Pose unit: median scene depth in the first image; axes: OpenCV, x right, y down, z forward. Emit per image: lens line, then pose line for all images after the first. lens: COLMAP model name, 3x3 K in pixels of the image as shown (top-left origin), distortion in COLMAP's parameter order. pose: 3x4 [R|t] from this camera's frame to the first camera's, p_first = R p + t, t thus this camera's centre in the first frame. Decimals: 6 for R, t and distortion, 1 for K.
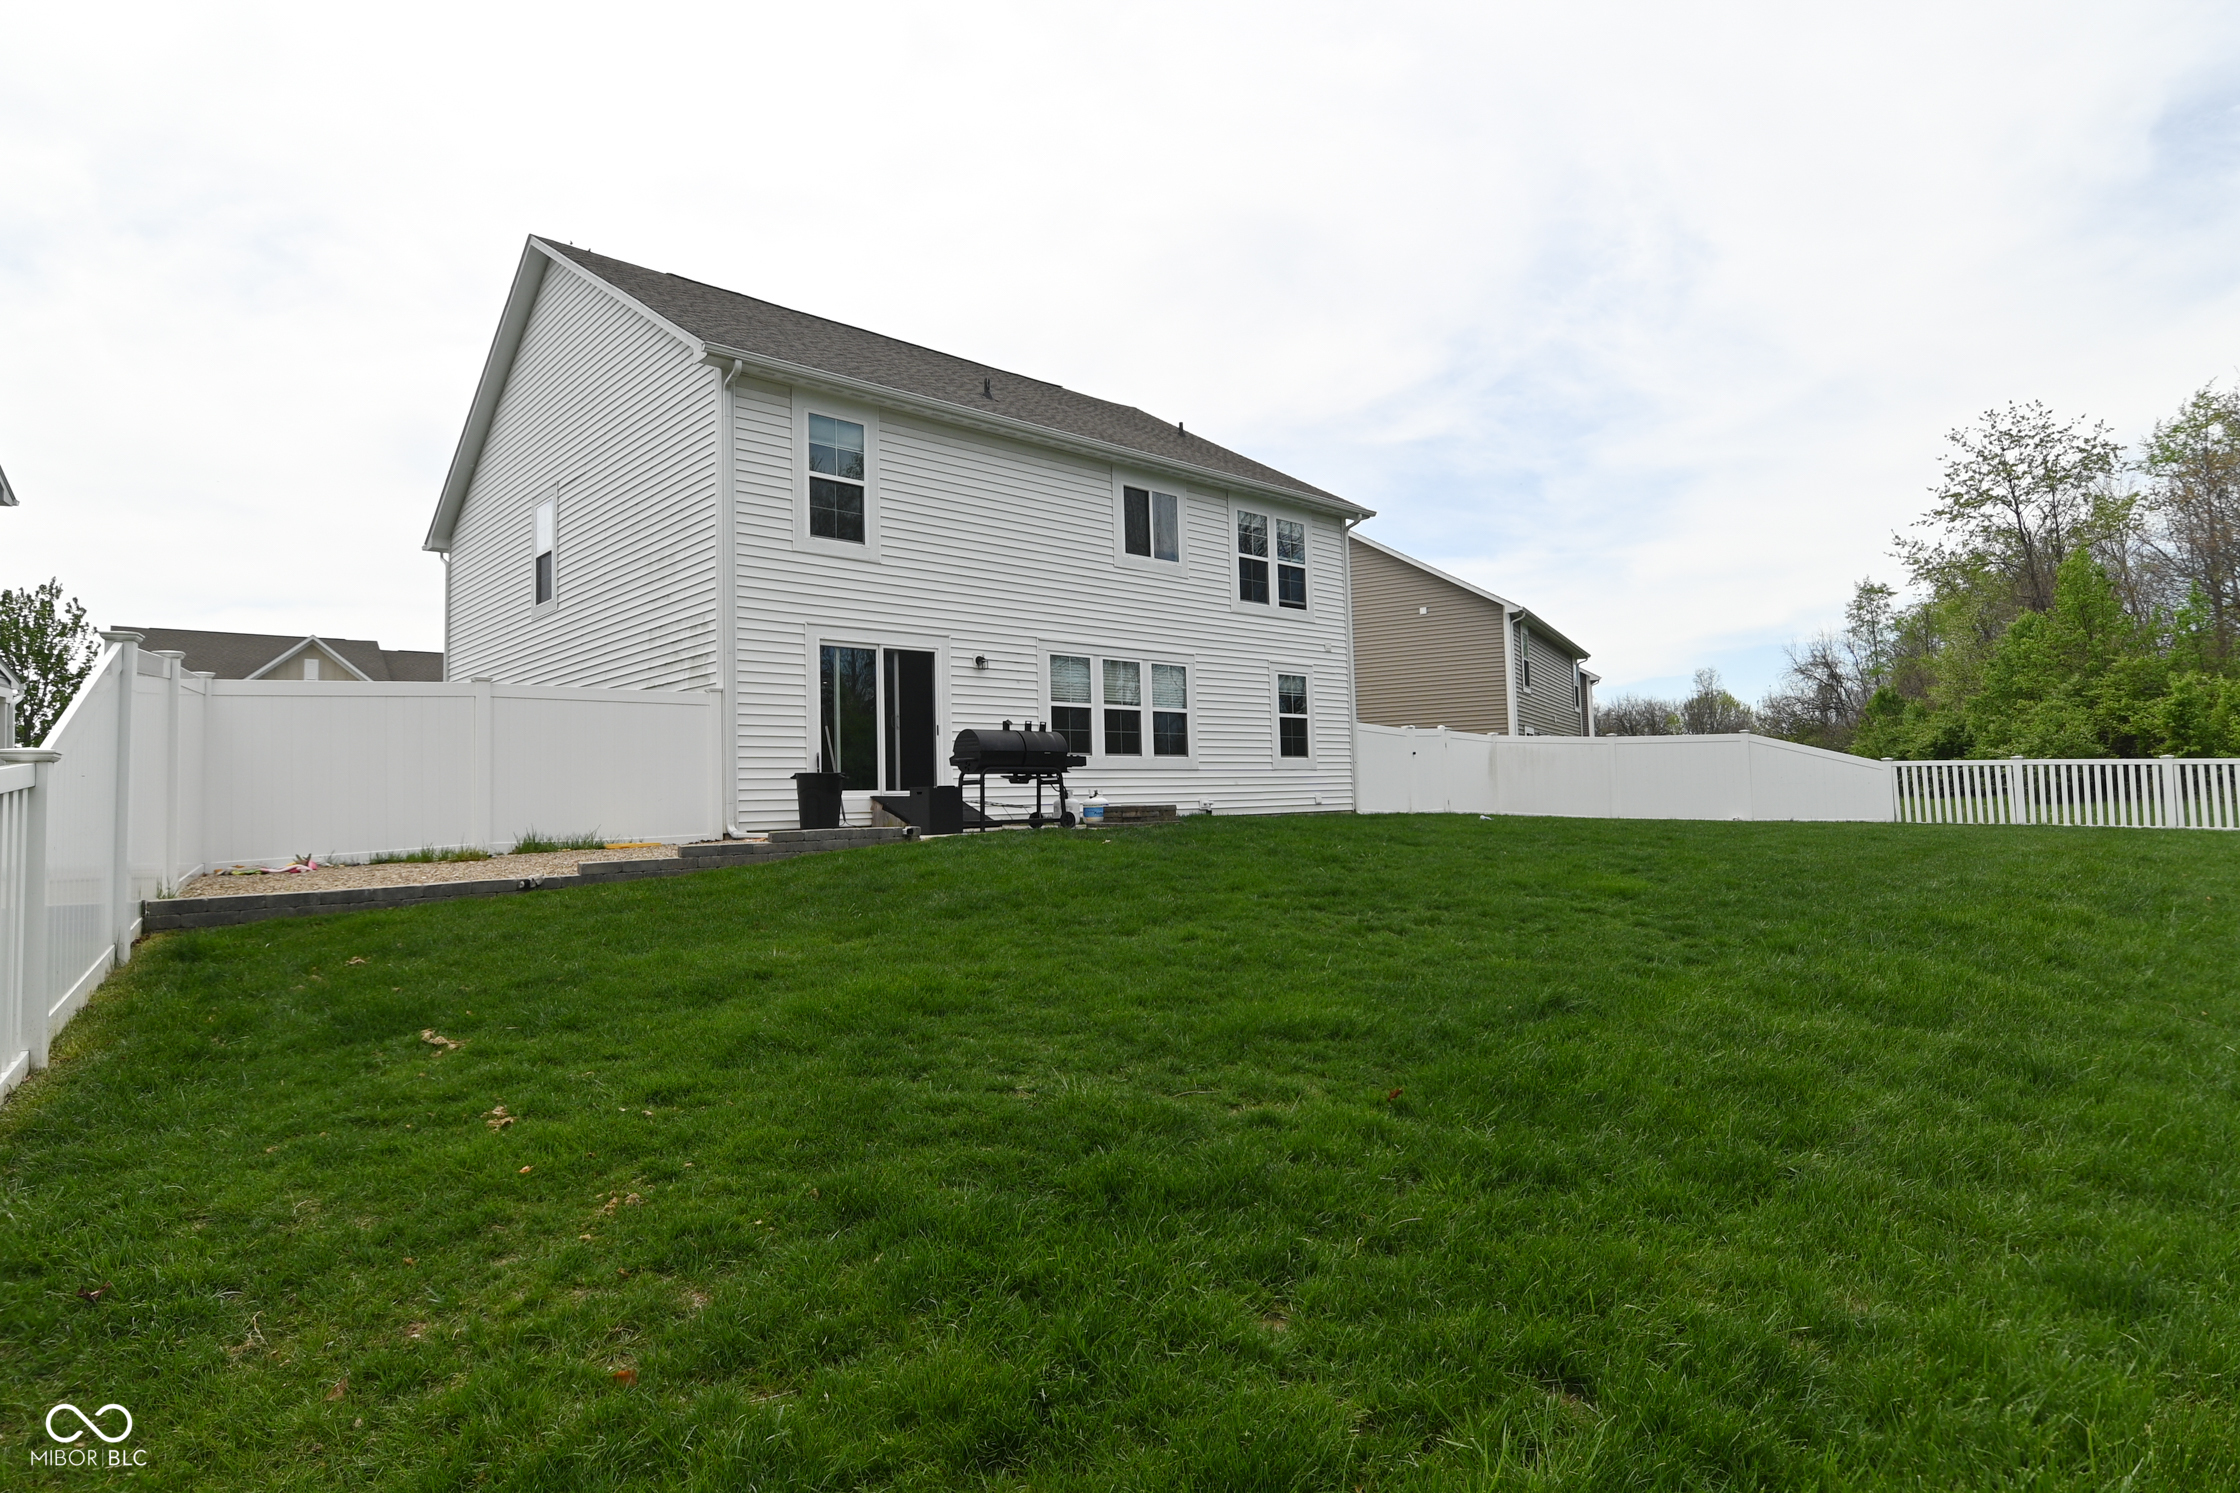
lens RADIAL K [[1198.6, 0, 1121.1], [0, 1198.6, 725.5], [0, 0, 1]] dist [0.033751, -0.033236]
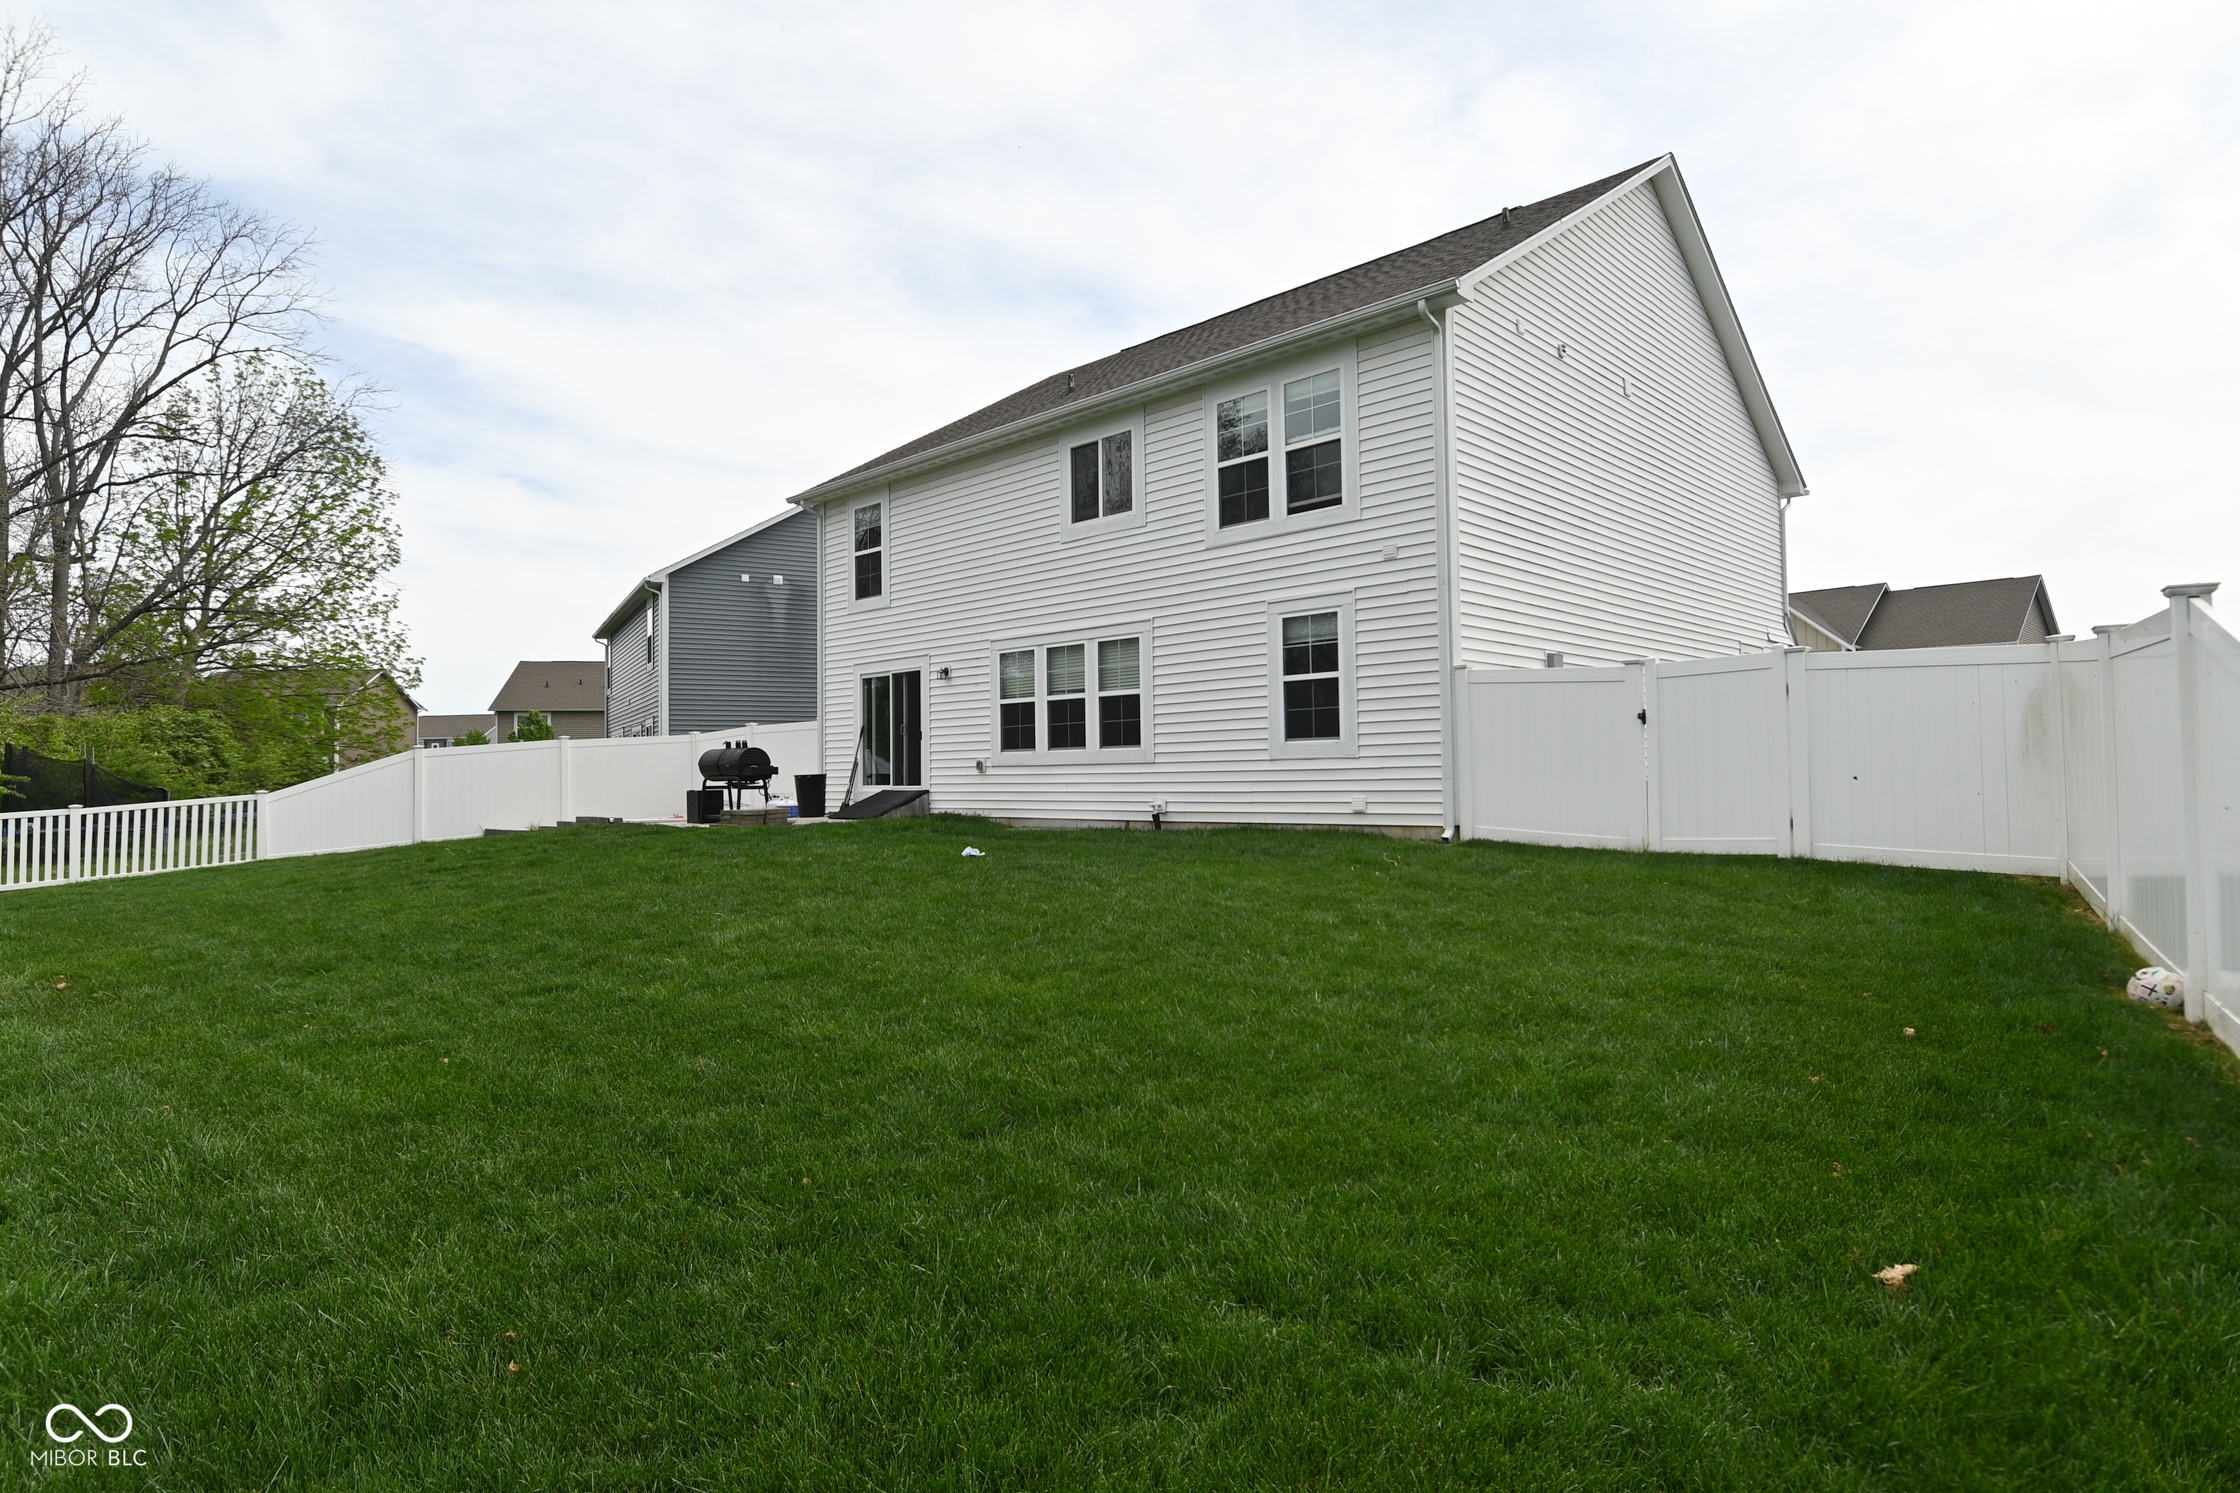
lens RADIAL K [[1168.9, 0, 1152.9], [0, 1168.9, 728.5], [0, 0, 1]] dist [0.051747, -0.029126]
pose [[0.074491, -0.013781, -0.997126, 0.864316], [0.079899, 0.996772, -0.007807, 0.020452], [0.994016, -0.079087, 0.075351, 0.962259]]
